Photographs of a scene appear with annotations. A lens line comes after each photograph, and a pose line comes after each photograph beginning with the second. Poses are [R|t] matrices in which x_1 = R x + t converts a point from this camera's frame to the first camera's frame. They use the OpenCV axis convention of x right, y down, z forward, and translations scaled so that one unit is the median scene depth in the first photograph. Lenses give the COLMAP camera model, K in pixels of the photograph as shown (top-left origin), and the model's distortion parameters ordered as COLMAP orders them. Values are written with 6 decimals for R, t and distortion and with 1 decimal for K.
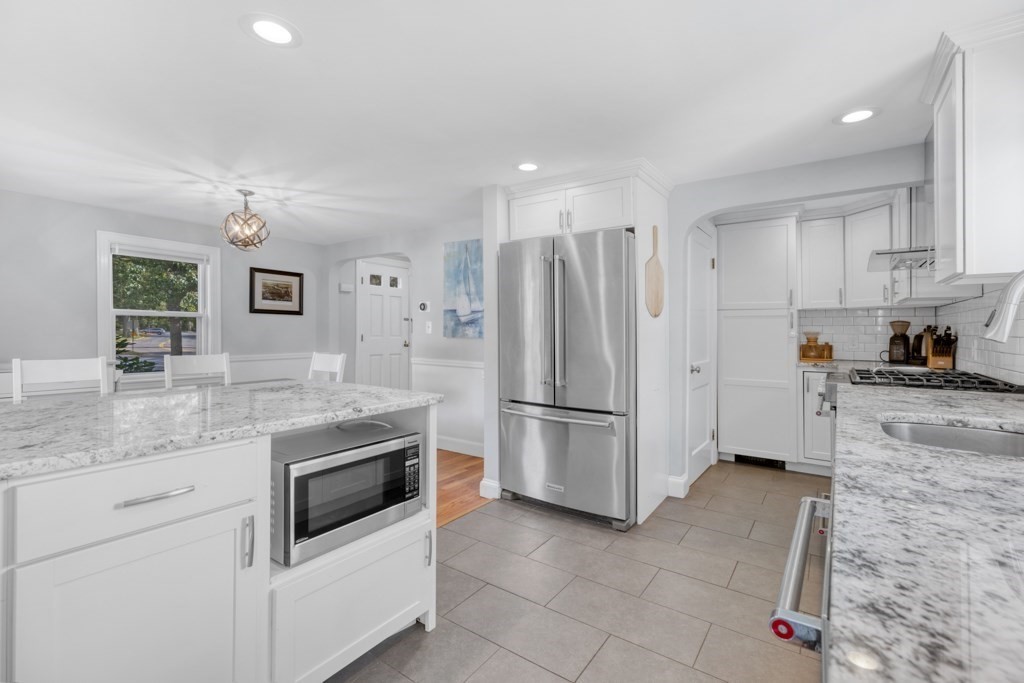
lens RADIAL K [[455.0, 0, 516.7], [0, 455.0, 328.0], [0, 0, 1]] dist [0.000736, 0.000095]
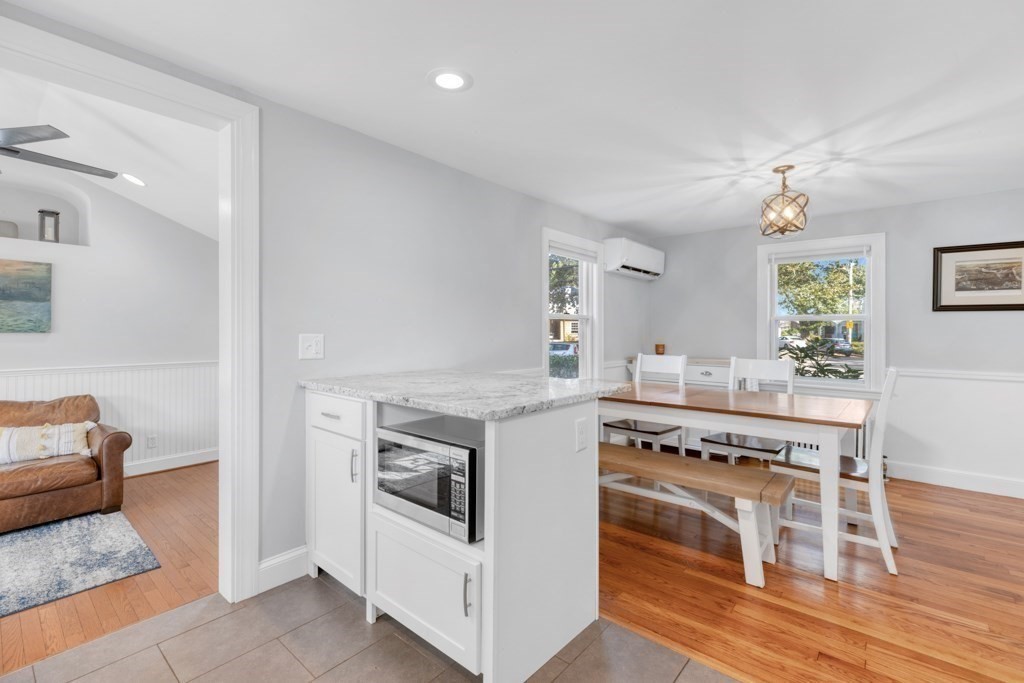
lens RADIAL K [[463.5, 0, 505.8], [0, 463.5, 331.7], [0, 0, 1]] dist [0.013603, 0.000123]
pose [[-0.109207, -0.006806, -0.993996, 0.297704], [-0.005614, 0.999965, -0.006230, 0.009964], [0.994003, 0.004900, -0.109242, 0.553192]]
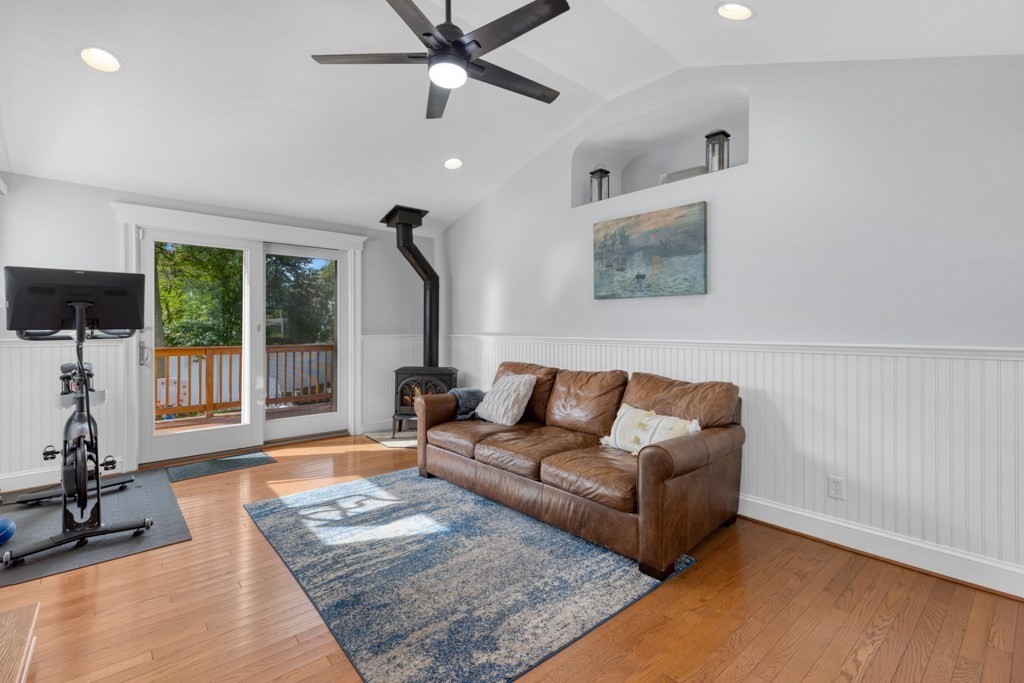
lens RADIAL K [[455.0, 0, 516.7], [0, 455.0, 328.0], [0, 0, 1]] dist [0.000736, 0.000095]
pose [[-0.969784, -0.006552, 0.243879, -0.580985], [-0.006329, 0.999979, 0.001700, 0.074877], [-0.243885, 0.000105, -0.969804, 0.221271]]
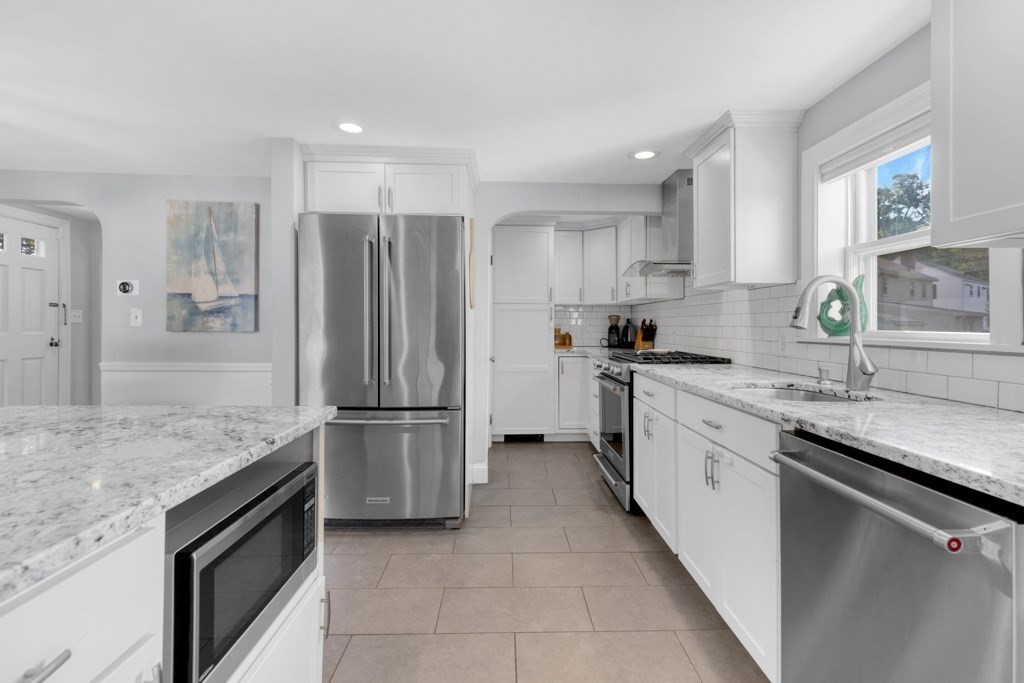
lens RADIAL K [[460.6, 0, 514.2], [0, 460.6, 323.8], [0, 0, 1]] dist [0.002688, 0.000638]
pose [[0.801109, -0.000532, 0.598518, -0.189693], [-0.004030, 0.999972, 0.006283, 0.002004], [-0.598504, -0.007446, 0.801085, 0.105023]]
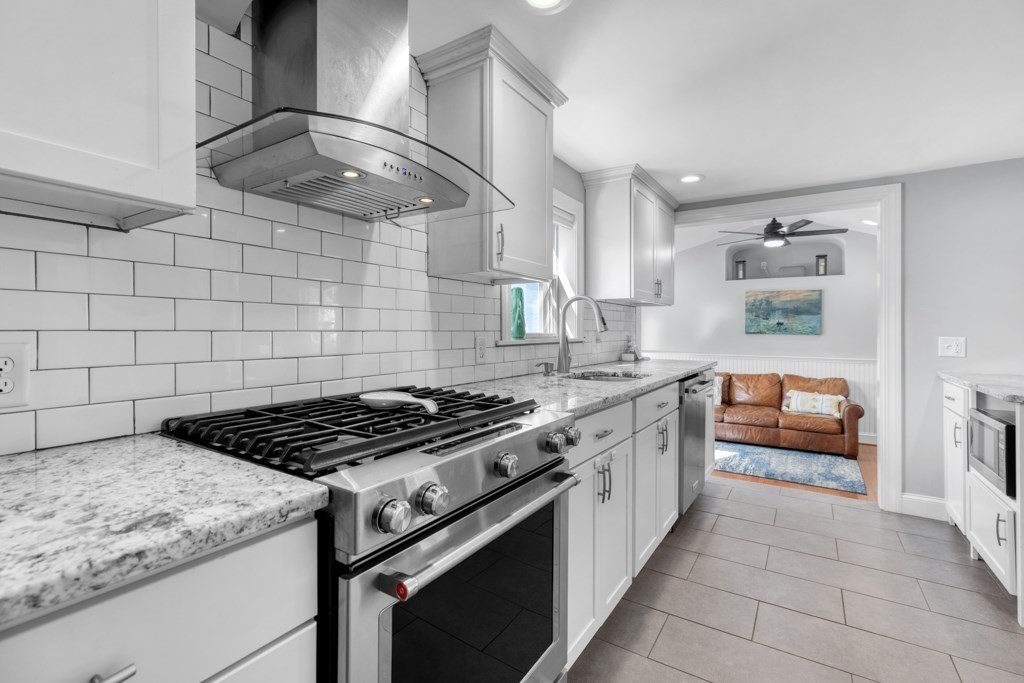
lens RADIAL K [[455.0, 0, 516.7], [0, 455.0, 328.0], [0, 0, 1]] dist [0.000736, 0.000095]
pose [[-0.999109, -0.012092, -0.040425, 0.486927], [-0.011910, 0.999918, -0.004745, 0.007533], [0.040480, -0.004260, -0.999171, 0.976873]]
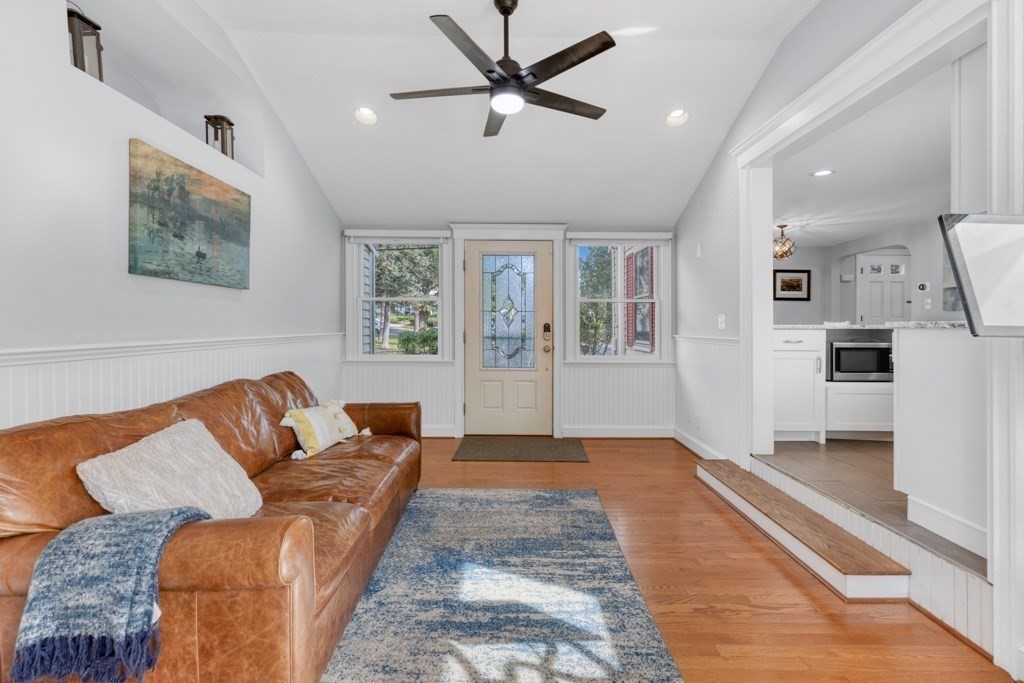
lens RADIAL K [[455.0, 0, 516.7], [0, 455.0, 328.0], [0, 0, 1]] dist [0.000736, 0.000095]
pose [[0.564986, 0.000738, -0.825100, 0.234376], [-0.000948, 1.000000, 0.000245, 0.079415], [0.825100, 0.000643, 0.564987, -0.731973]]
